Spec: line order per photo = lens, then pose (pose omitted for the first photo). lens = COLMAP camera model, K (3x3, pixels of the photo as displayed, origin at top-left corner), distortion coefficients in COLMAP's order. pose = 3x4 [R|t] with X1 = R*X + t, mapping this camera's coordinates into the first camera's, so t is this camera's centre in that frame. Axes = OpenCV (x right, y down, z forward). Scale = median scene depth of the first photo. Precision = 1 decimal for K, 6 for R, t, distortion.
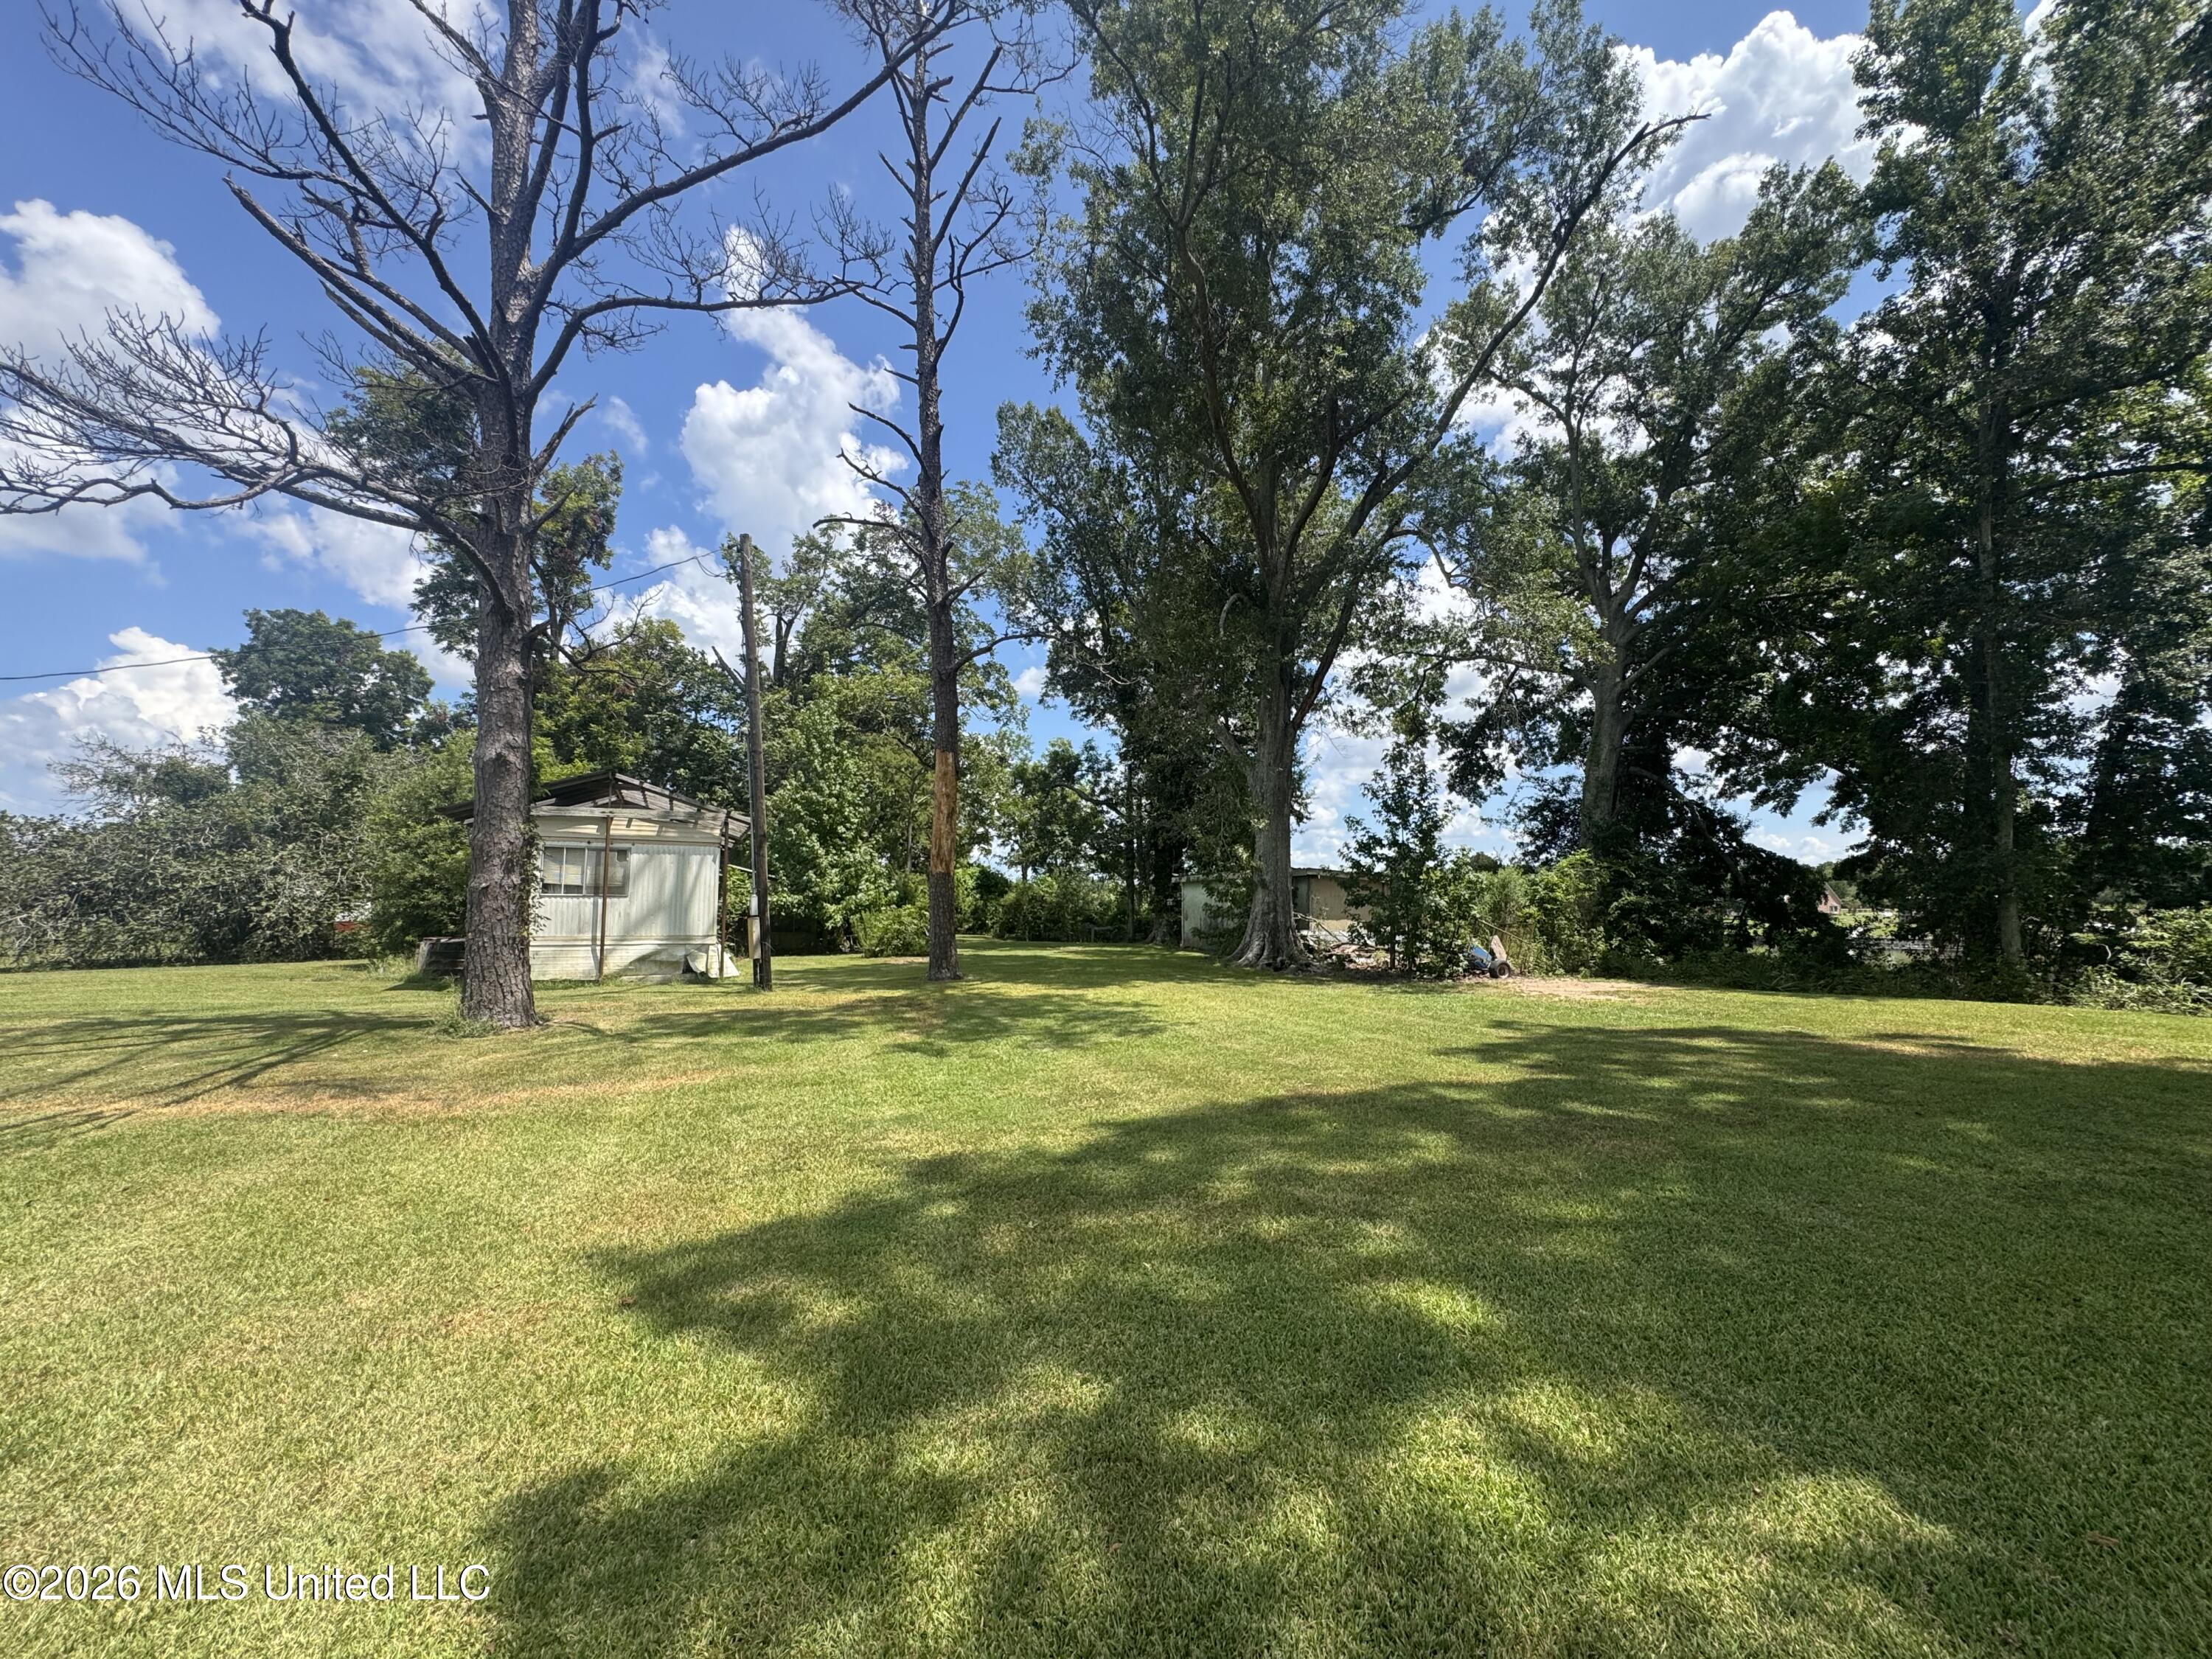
lens RADIAL K [[886.5, 0, 1105.1], [0, 886.5, 832.3], [0, 0, 1]] dist [-0.001348, 0.000328]
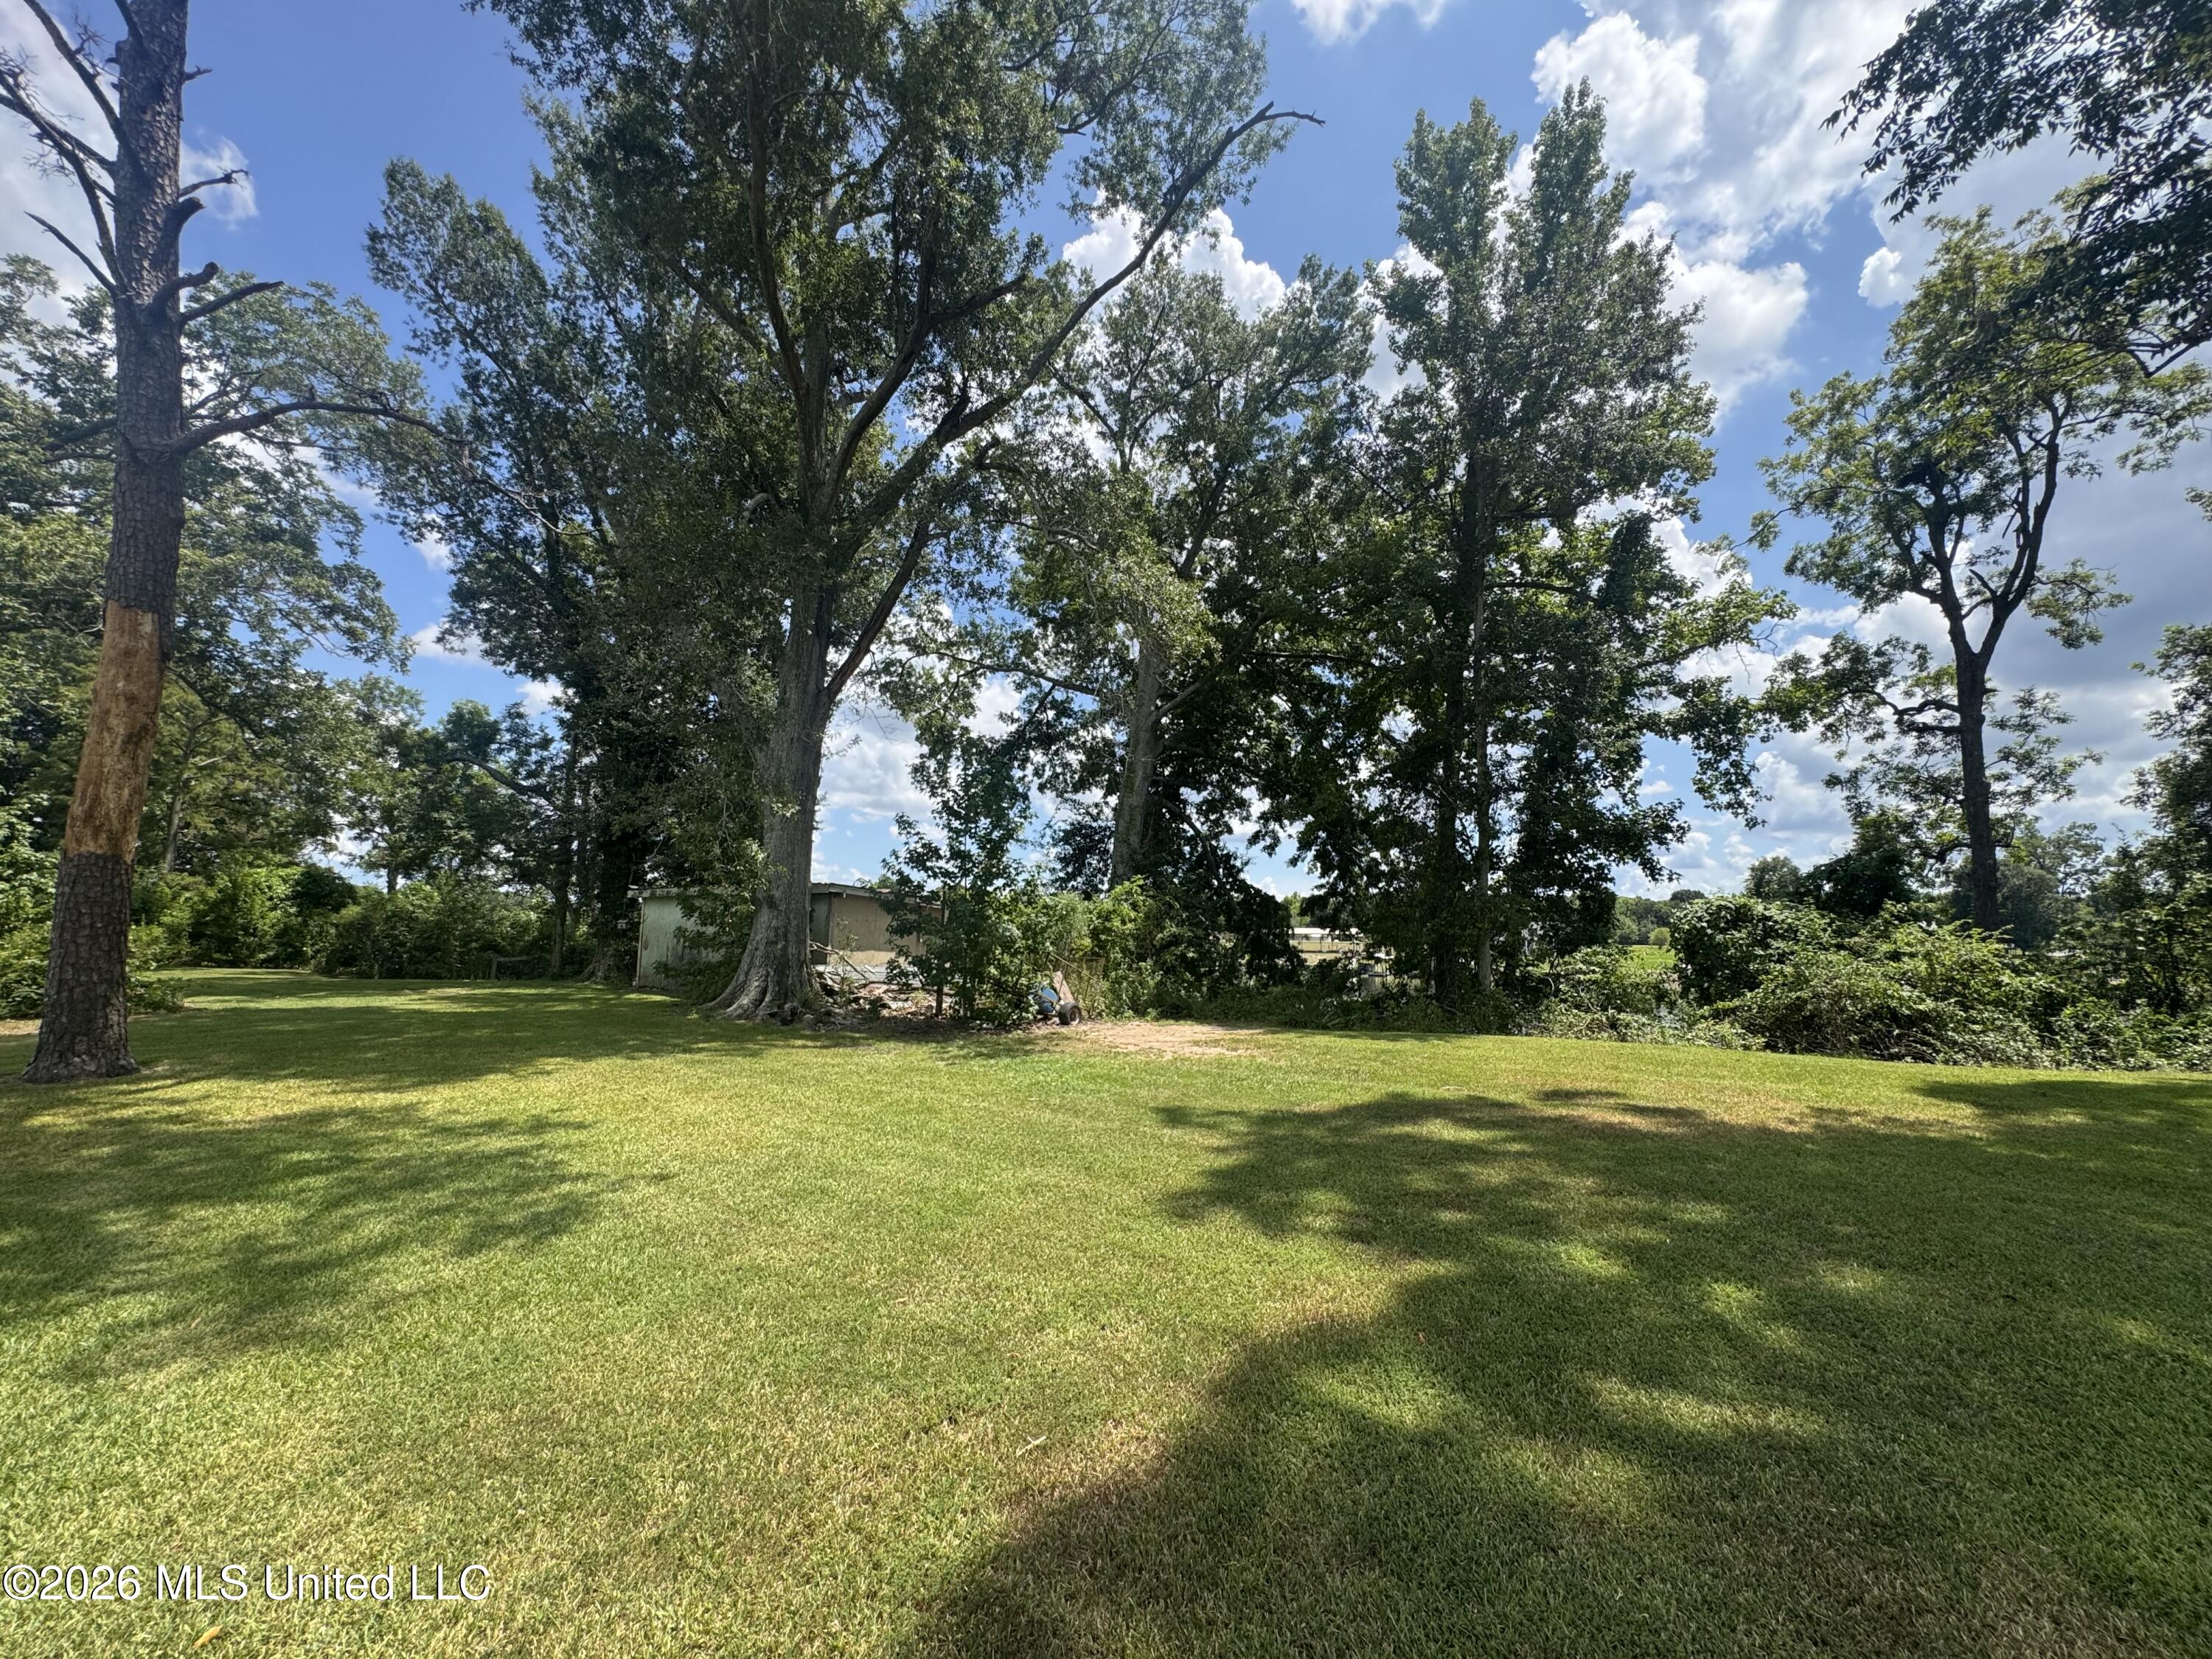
lens RADIAL K [[886.5, 0, 1105.1], [0, 886.5, 832.3], [0, 0, 1]] dist [-0.001348, 0.000328]
pose [[0.840280, 0.075159, 0.536918, 0.010448], [-0.059294, 0.997144, -0.046786, 0.013906], [-0.538901, 0.007477, 0.842336, 0.174132]]
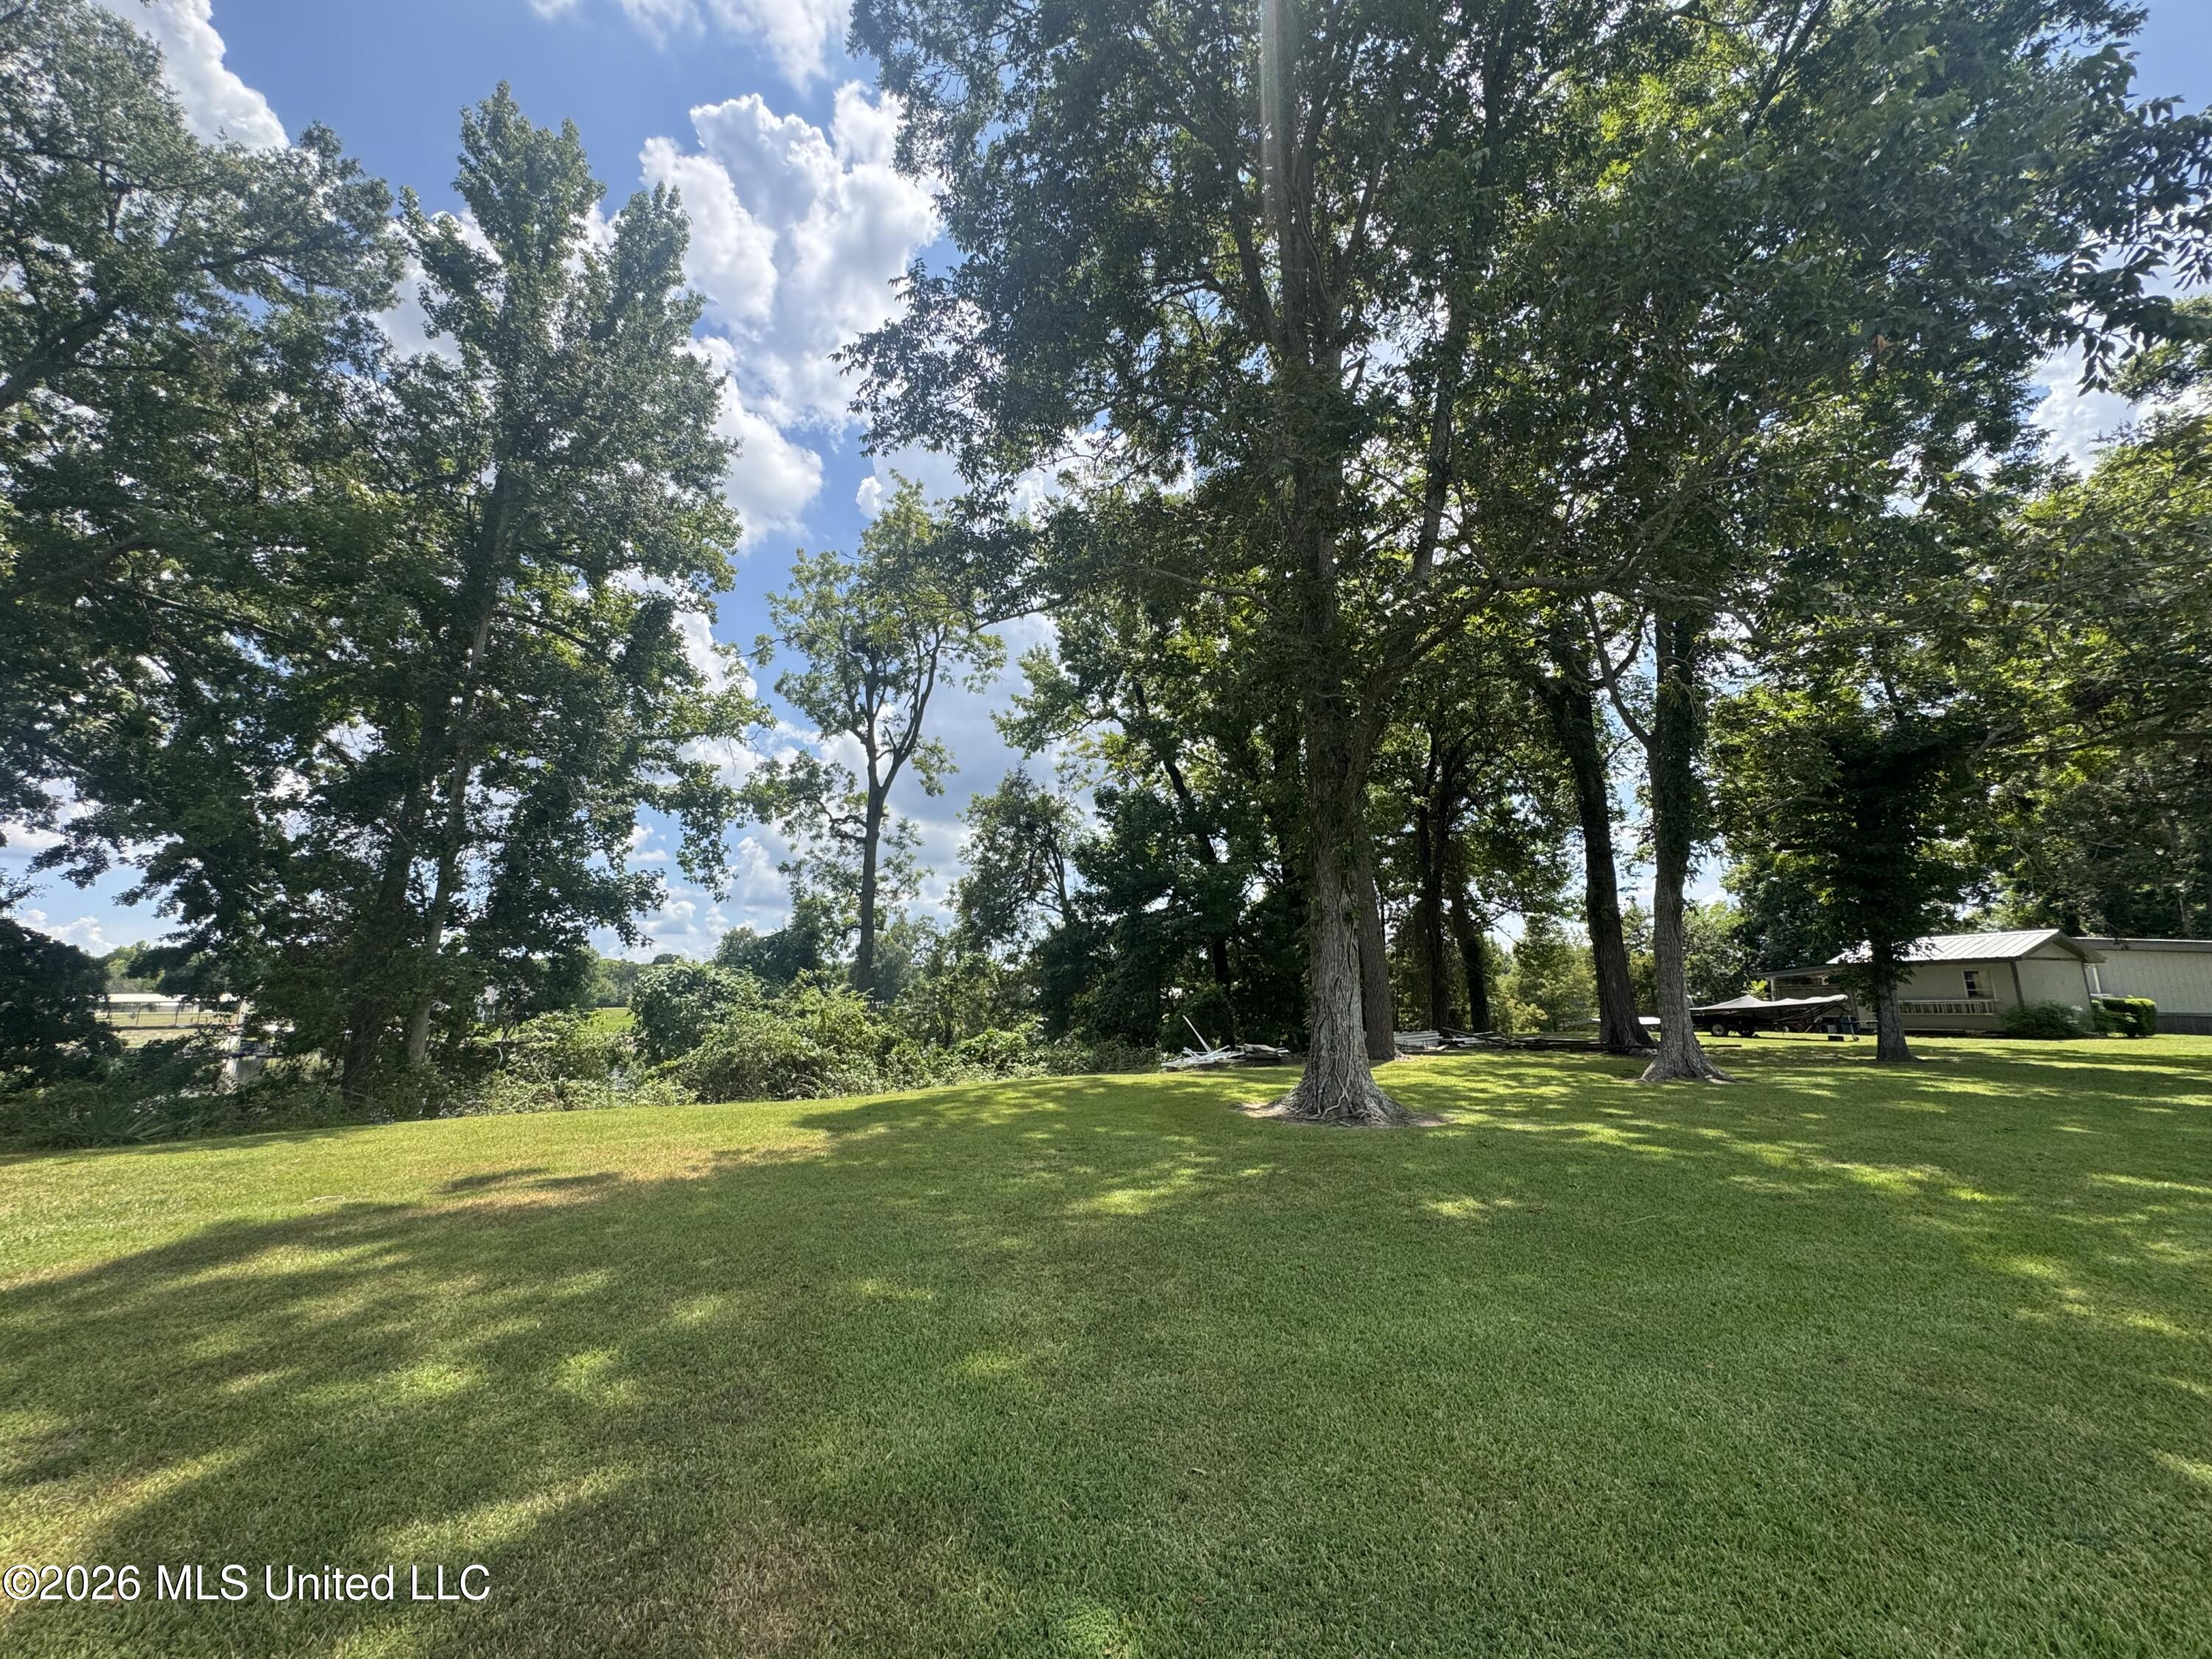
lens RADIAL K [[886.5, 0, 1105.1], [0, 886.5, 832.3], [0, 0, 1]] dist [-0.001348, 0.000328]
pose [[-0.038742, 0.189065, 0.981200, 0.015347], [-0.075232, 0.978598, -0.191534, 0.012511], [-0.996413, -0.081238, -0.023689, 0.168376]]
